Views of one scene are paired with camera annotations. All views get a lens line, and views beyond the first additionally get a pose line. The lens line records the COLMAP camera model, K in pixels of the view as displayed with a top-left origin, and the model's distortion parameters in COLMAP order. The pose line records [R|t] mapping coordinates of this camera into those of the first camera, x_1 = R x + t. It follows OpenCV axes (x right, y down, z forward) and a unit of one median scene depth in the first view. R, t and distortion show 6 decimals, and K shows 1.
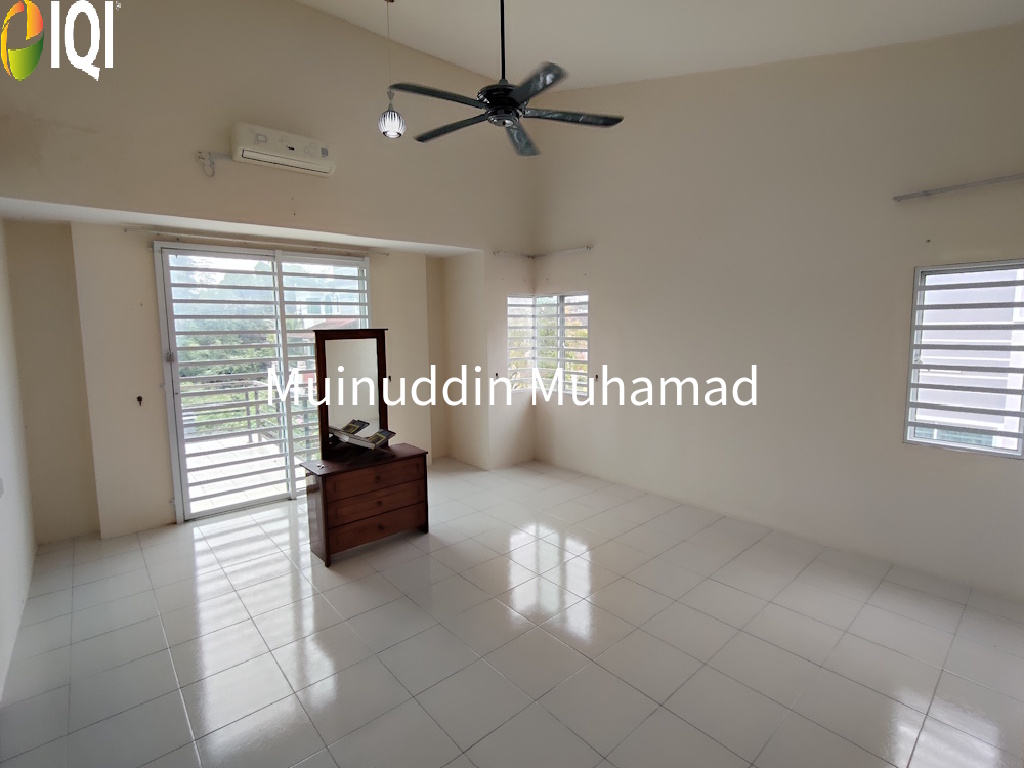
lens RADIAL K [[482.3, 0, 514.3], [0, 482.3, 381.4], [0, 0, 1]] dist [-0.003826, 0.002494]
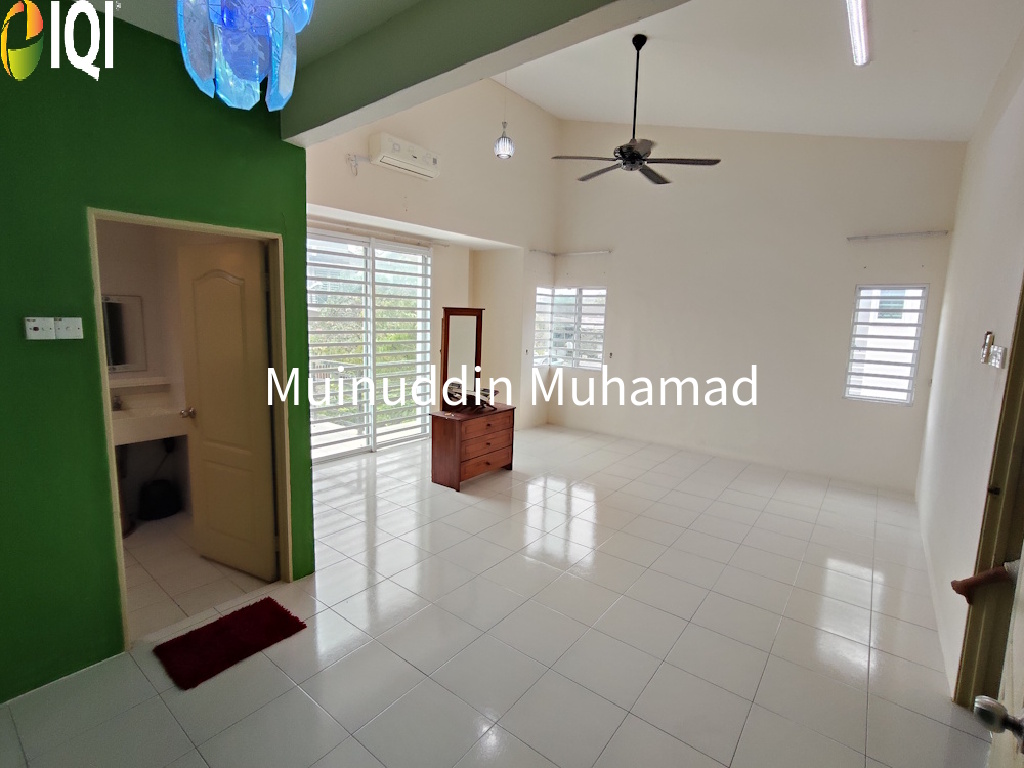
lens RADIAL K [[482.3, 0, 508.5], [0, 482.3, 385.0], [0, 0, 1]] dist [-0.003826, 0.002494]
pose [[0.980855, 0.013626, 0.194263, -0.384687], [-0.019096, 0.999471, 0.026312, 0.047415], [-0.193801, -0.029518, 0.980597, -0.216659]]
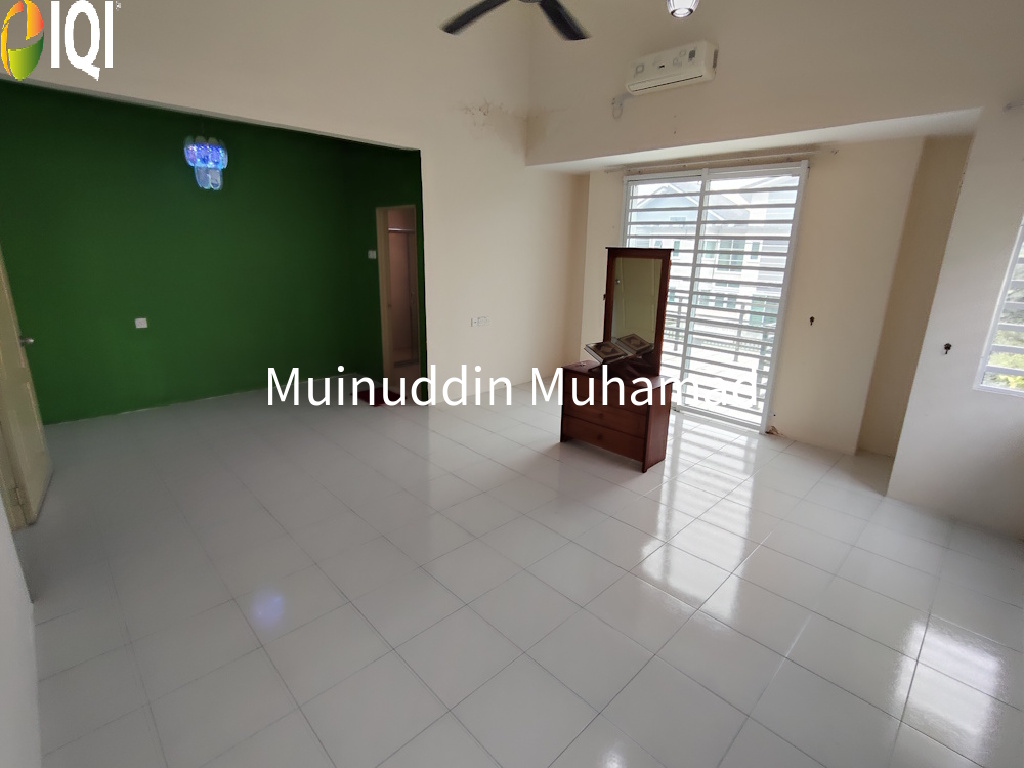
lens RADIAL K [[482.3, 0, 511.8], [0, 482.3, 376.1], [0, 0, 1]] dist [-0.003826, 0.002494]
pose [[0.059739, 0.278506, -0.958575, 0.571304], [-0.146584, 0.952327, 0.267556, -0.069337], [0.987393, 0.124528, 0.097716, 0.554889]]
